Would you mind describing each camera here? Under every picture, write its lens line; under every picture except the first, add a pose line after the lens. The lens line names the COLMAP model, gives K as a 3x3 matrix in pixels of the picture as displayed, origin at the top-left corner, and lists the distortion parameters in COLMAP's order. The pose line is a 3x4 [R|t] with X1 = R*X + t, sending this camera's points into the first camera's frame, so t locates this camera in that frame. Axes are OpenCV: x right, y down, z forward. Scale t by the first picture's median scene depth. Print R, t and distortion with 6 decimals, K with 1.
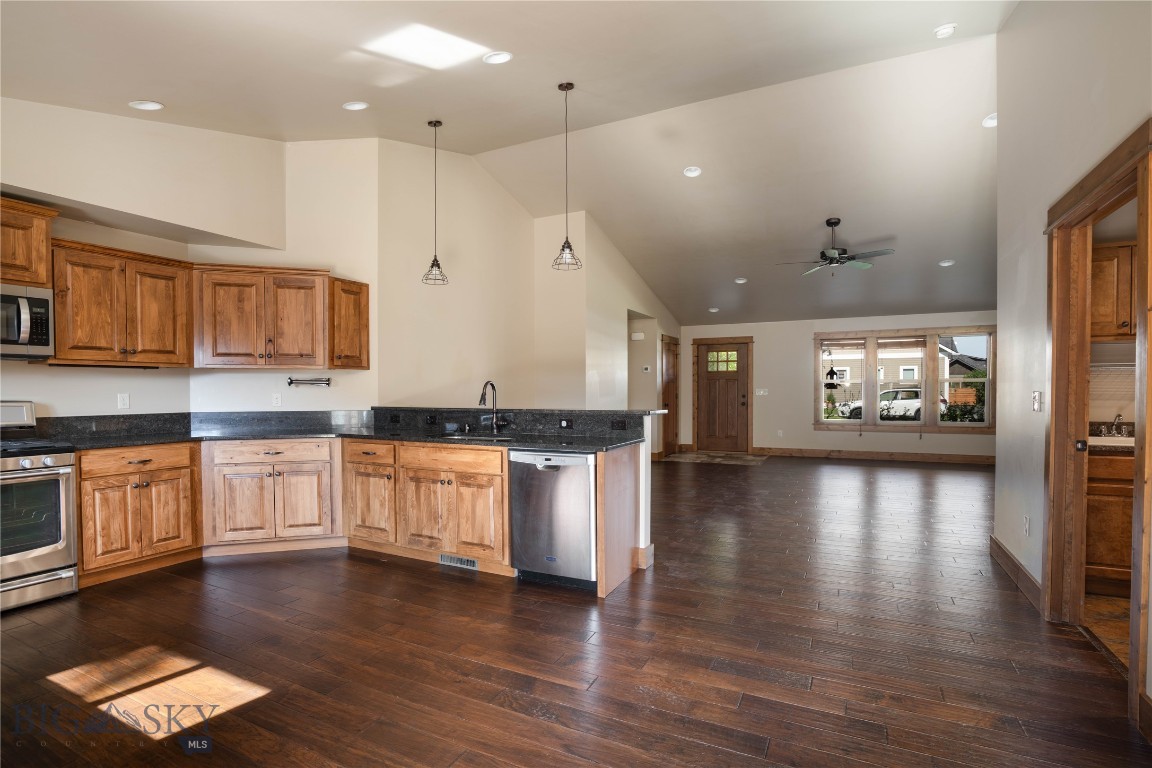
lens RADIAL K [[535.4, 0, 565.7], [0, 535.4, 400.8], [0, 0, 1]] dist [-0.046490, 0.013434]
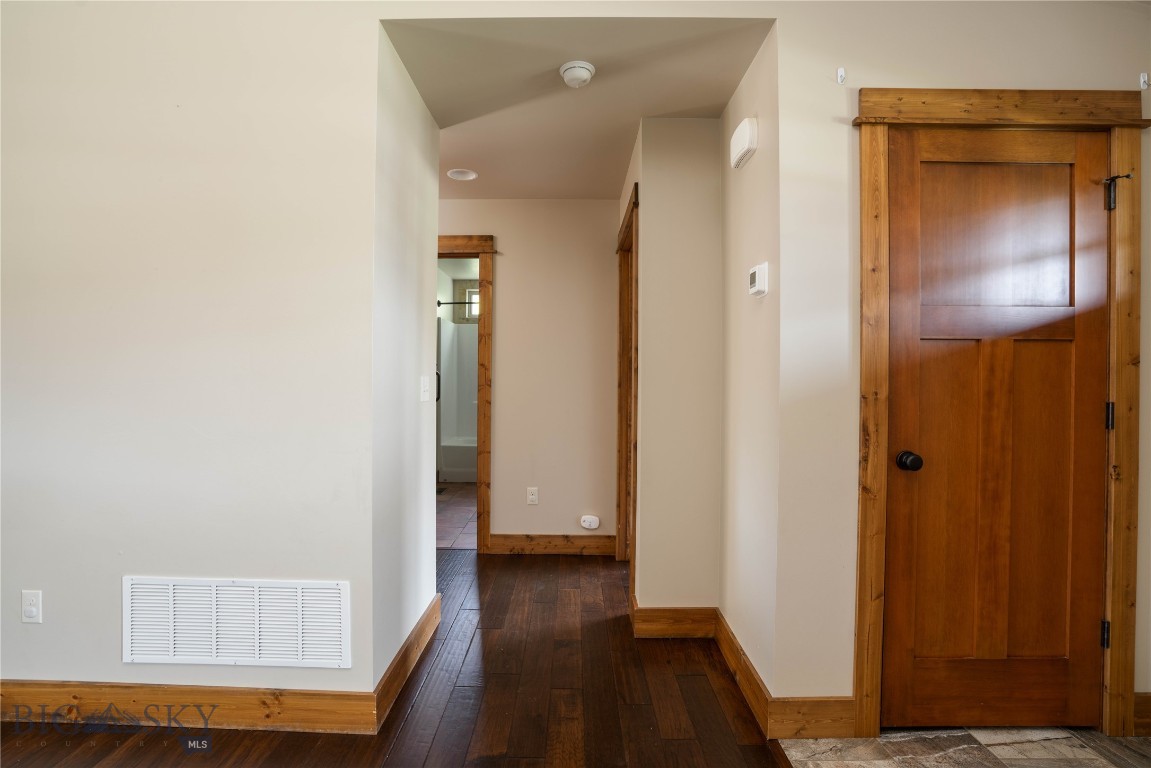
lens RADIAL K [[534.9, 0, 563.8], [0, 534.9, 380.6], [0, 0, 1]] dist [-0.046490, 0.013434]
pose [[0.470196, 0.013810, -0.882454, 0.703676], [-0.029813, 0.999555, -0.000242, -0.039501], [0.882058, 0.026422, 0.470399, 1.947257]]
